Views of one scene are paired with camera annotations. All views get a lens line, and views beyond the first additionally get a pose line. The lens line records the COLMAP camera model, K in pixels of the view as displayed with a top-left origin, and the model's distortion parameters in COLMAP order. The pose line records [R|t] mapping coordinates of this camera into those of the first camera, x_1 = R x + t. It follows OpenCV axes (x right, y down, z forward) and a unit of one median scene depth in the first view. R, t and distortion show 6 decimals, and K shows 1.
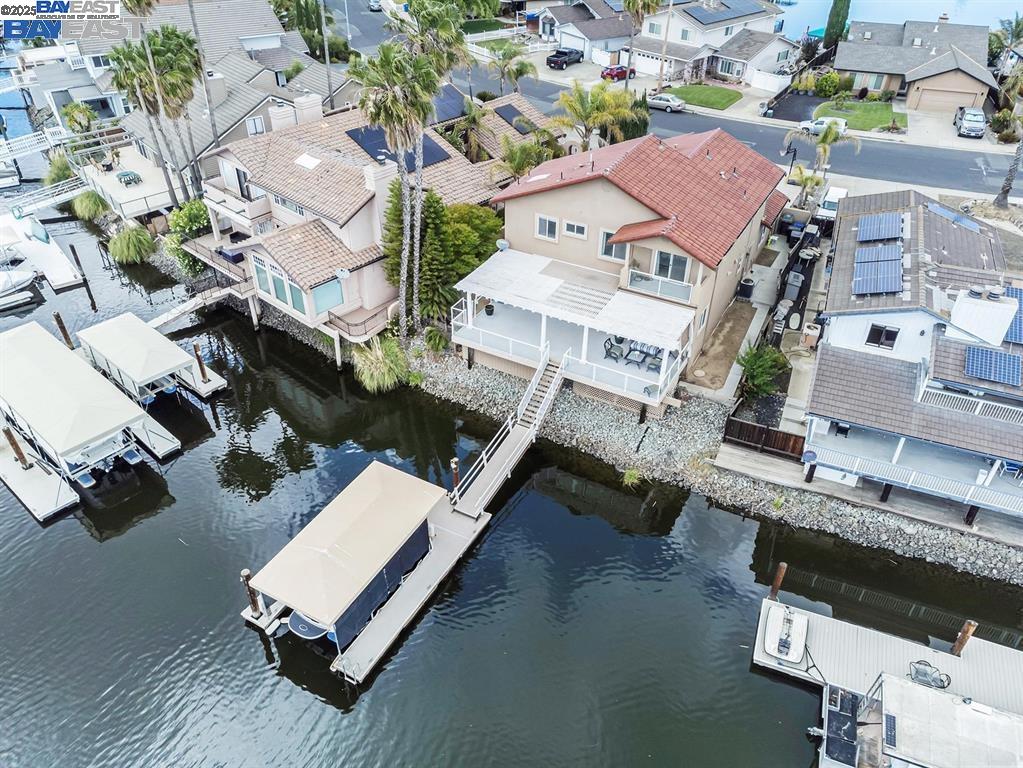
lens RADIAL K [[750.2, 0, 511.5], [0, 750.2, 384.0], [0, 0, 1]] dist [0.012247, 0.011956]
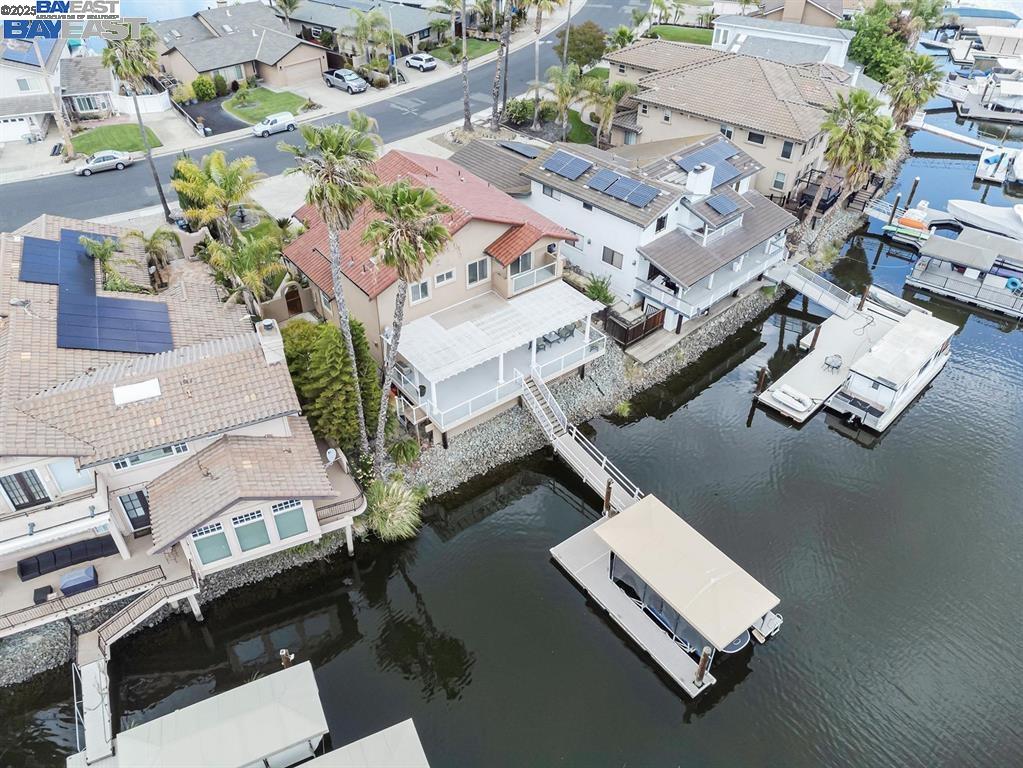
lens RADIAL K [[750.2, 0, 511.5], [0, 750.2, 384.0], [0, 0, 1]] dist [0.012247, 0.011956]
pose [[0.406074, -0.580920, 0.705433, -0.714310], [0.542540, 0.774431, 0.325433, -0.386058], [-0.735360, 0.250575, 0.629649, 0.310170]]
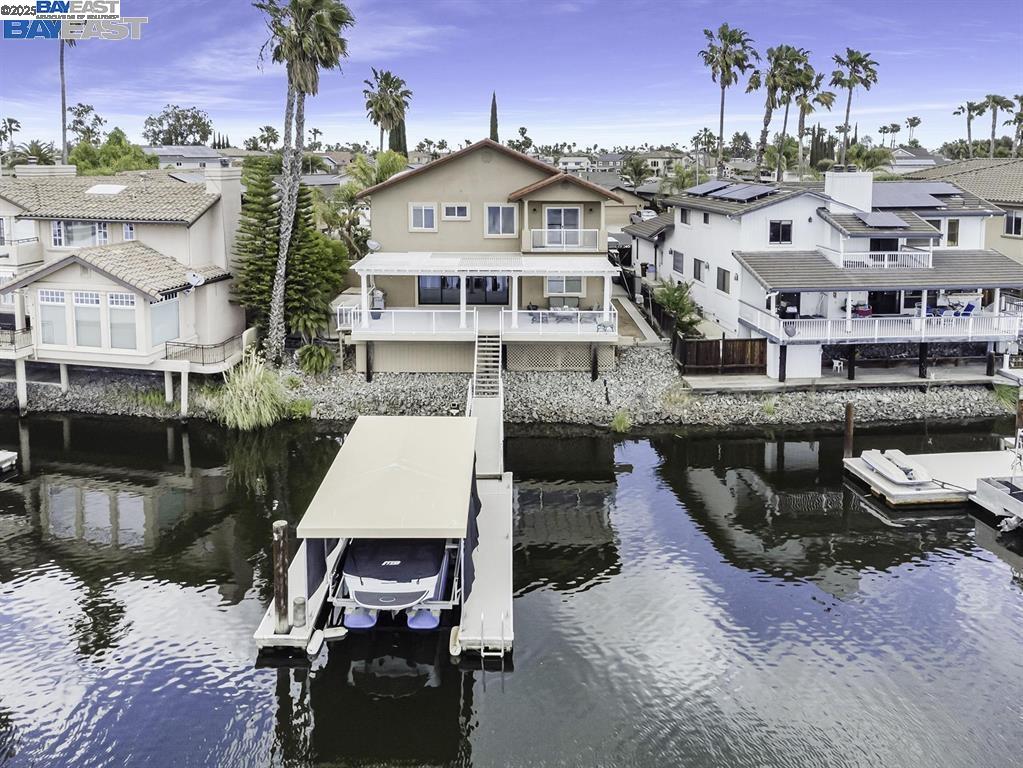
lens RADIAL K [[808.8, 0, 495.4], [0, 808.8, 209.1], [0, 0, 1]] dist [0.002627, 0.007818]
pose [[0.881276, -0.046829, 0.470275, -0.354518], [0.288211, 0.841878, -0.456263, 0.273642], [-0.374548, 0.537633, 0.755424, 0.212331]]
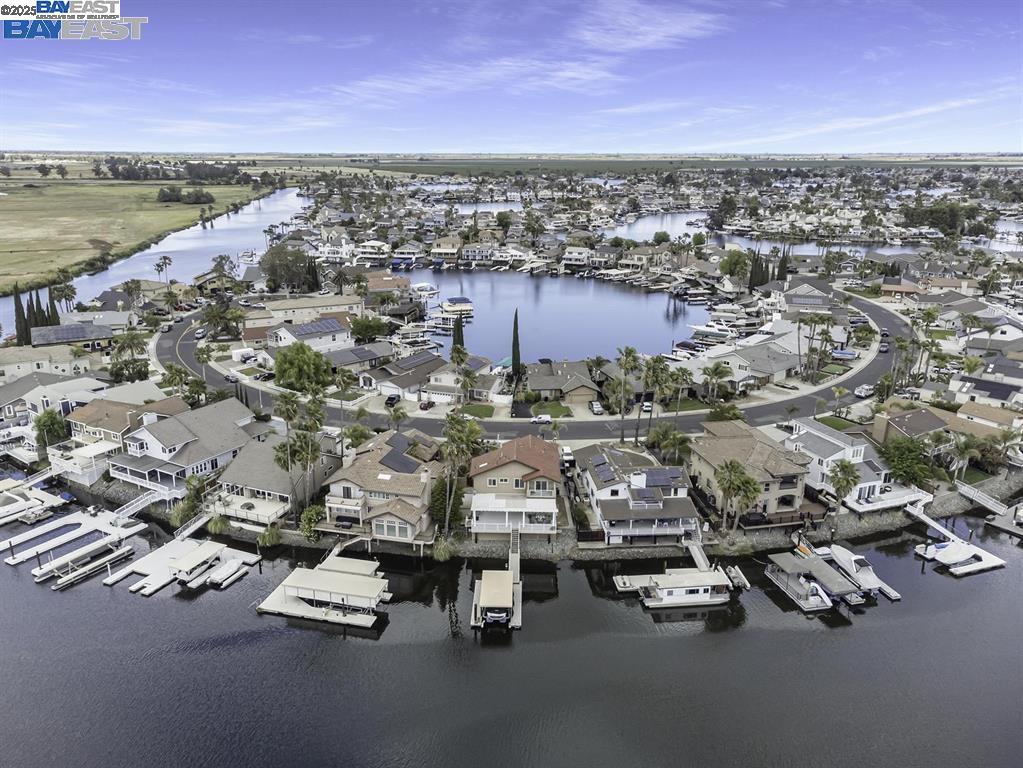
lens RADIAL K [[734.8, 0, 511.5], [0, 734.8, 384.0], [0, 0, 1]] dist [0.057921, 0.001452]
pose [[0.882636, -0.133610, 0.450668, -1.048103], [0.277678, 0.921791, -0.270550, 0.199421], [-0.379273, 0.363937, 0.850706, -1.403404]]
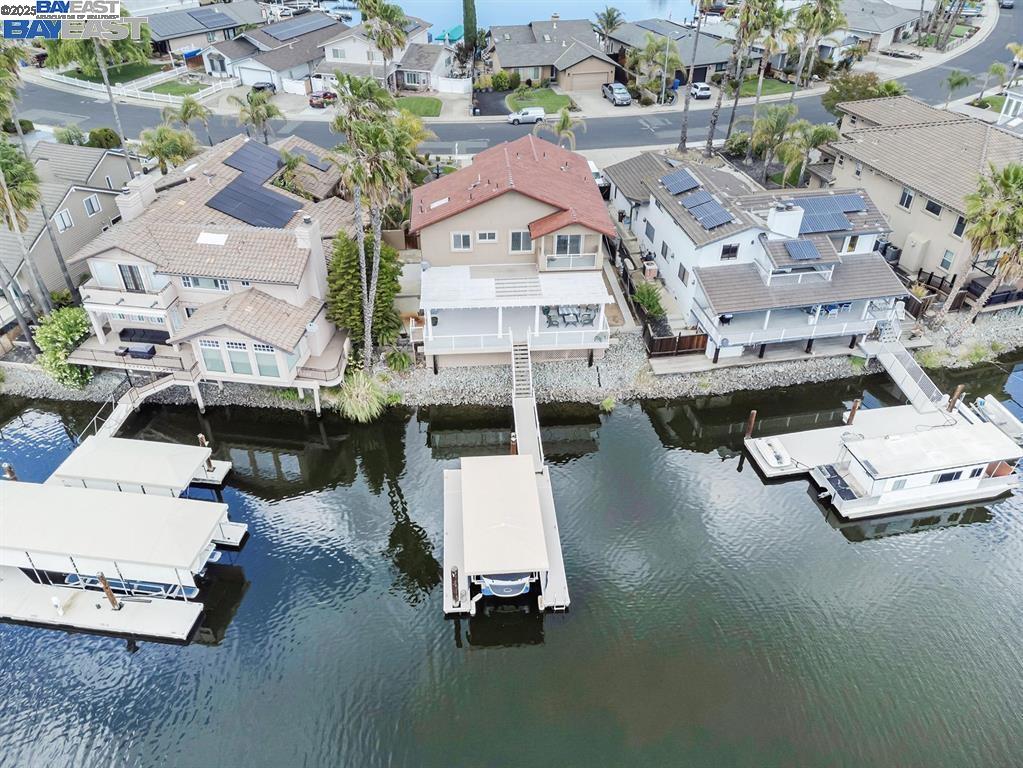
lens RADIAL K [[760.4, 0, 512.0], [0, 760.4, 368.4], [0, 0, 1]] dist [0.019271, 0.000347]
pose [[0.836665, -0.319595, 0.444803, -0.507343], [0.327109, 0.942936, 0.062224, -0.067194], [-0.439307, 0.093439, 0.893464, -0.107365]]
